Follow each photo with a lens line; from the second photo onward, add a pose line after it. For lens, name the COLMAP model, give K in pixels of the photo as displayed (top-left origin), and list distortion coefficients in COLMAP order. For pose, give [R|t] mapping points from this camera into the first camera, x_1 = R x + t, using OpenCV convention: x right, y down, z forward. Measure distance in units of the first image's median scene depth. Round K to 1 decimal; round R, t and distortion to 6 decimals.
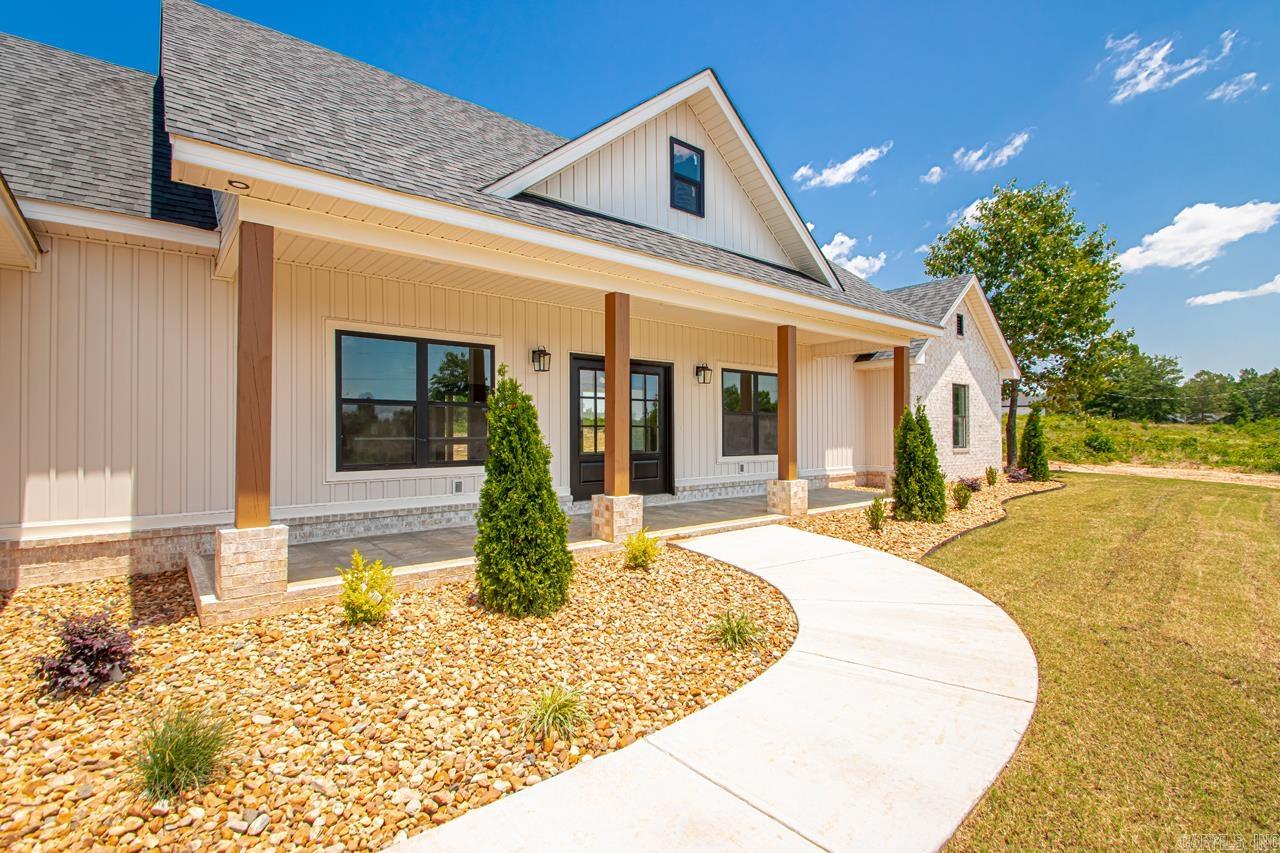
lens RADIAL K [[589.6, 0, 637.6], [0, 589.6, 423.3], [0, 0, 1]] dist [0.034597, -0.016291]
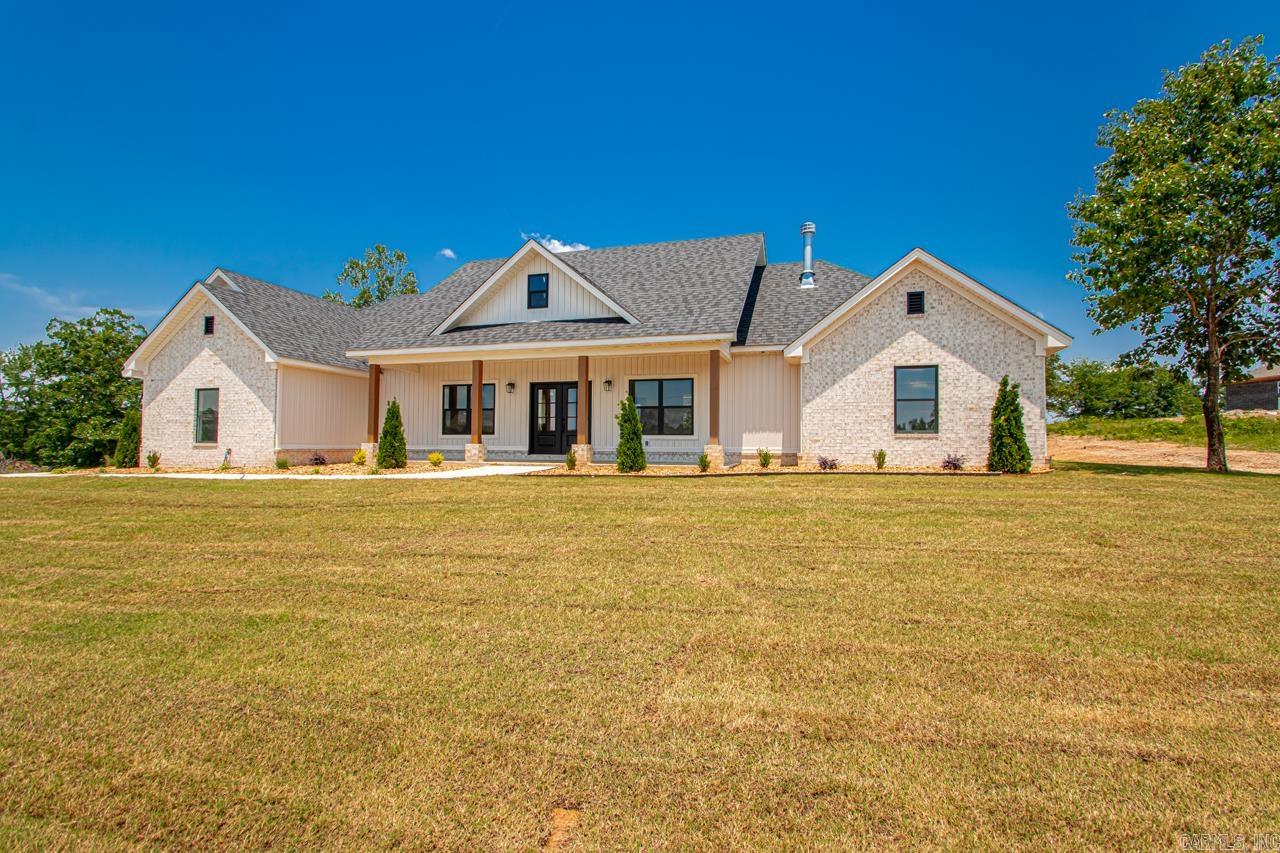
lens RADIAL K [[589.6, 0, 648.9], [0, 589.6, 423.2], [0, 0, 1]] dist [0.034597, -0.016291]
pose [[0.552890, -0.026386, -0.832837, 1.833859], [0.004639, 0.999580, -0.028590, 0.085025], [0.833242, 0.011944, 0.552780, 0.205781]]
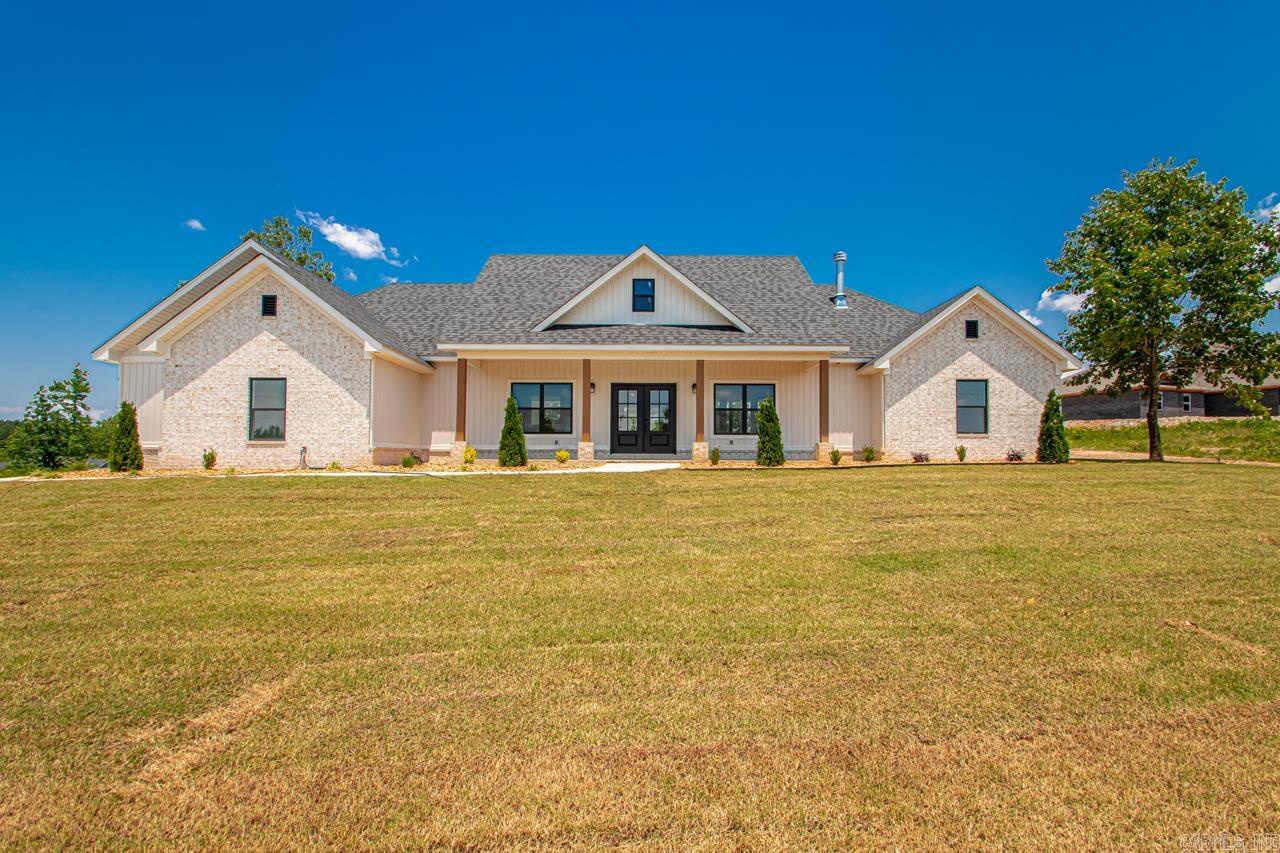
lens RADIAL K [[589.6, 0, 649.0], [0, 589.6, 440.1], [0, 0, 1]] dist [0.034597, -0.016291]
pose [[0.777012, -0.009961, -0.629407, 1.320597], [0.004328, 0.999936, -0.010482, 0.108770], [0.629471, 0.005421, 0.777005, -0.558638]]
